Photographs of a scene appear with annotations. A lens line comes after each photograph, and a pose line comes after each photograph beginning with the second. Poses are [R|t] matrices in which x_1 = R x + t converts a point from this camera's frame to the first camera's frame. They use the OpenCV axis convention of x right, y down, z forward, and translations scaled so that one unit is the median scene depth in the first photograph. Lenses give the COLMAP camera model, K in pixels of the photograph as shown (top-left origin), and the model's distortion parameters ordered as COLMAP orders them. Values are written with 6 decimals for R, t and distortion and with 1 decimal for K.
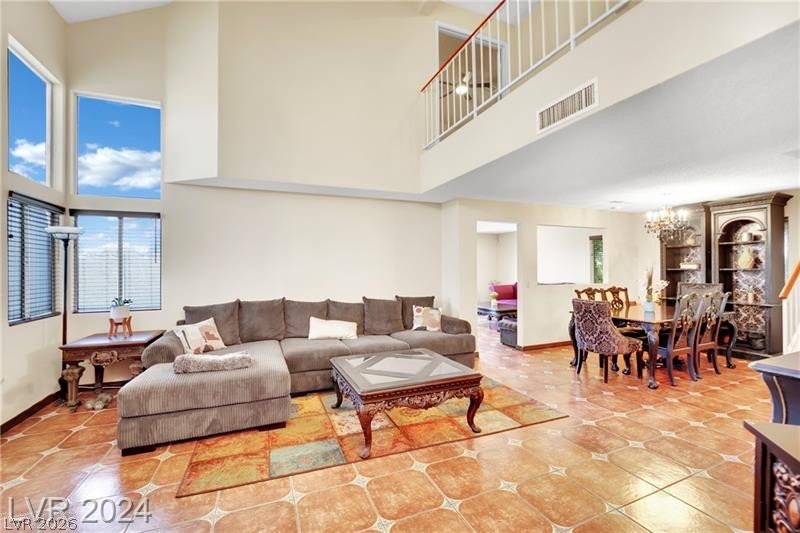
lens RADIAL K [[339.7, 0, 394.1], [0, 339.7, 265.1], [0, 0, 1]] dist [-0.012133, -0.004981]
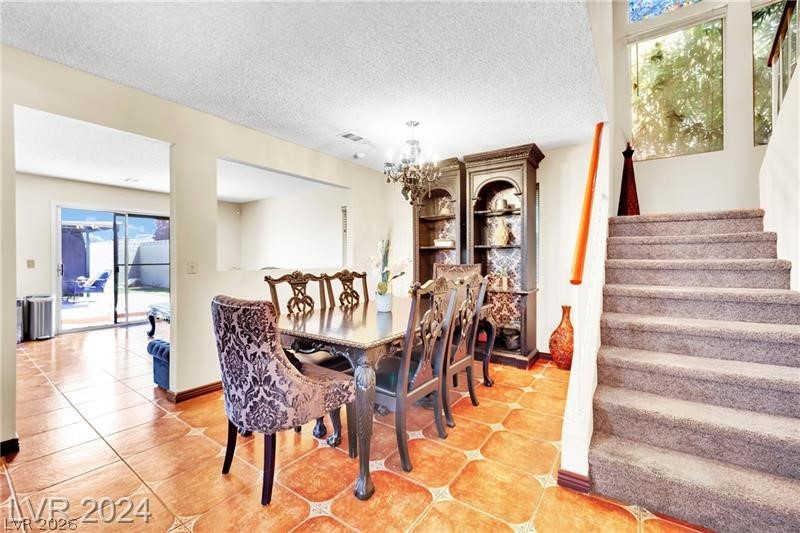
lens RADIAL K [[339.7, 0, 394.1], [0, 339.7, 265.1], [0, 0, 1]] dist [-0.012133, -0.004981]
pose [[0.848375, -0.002605, 0.529389, 0.433367], [-0.007435, 0.999831, 0.016835, 0.045953], [-0.529344, -0.018218, 0.848212, 0.466191]]
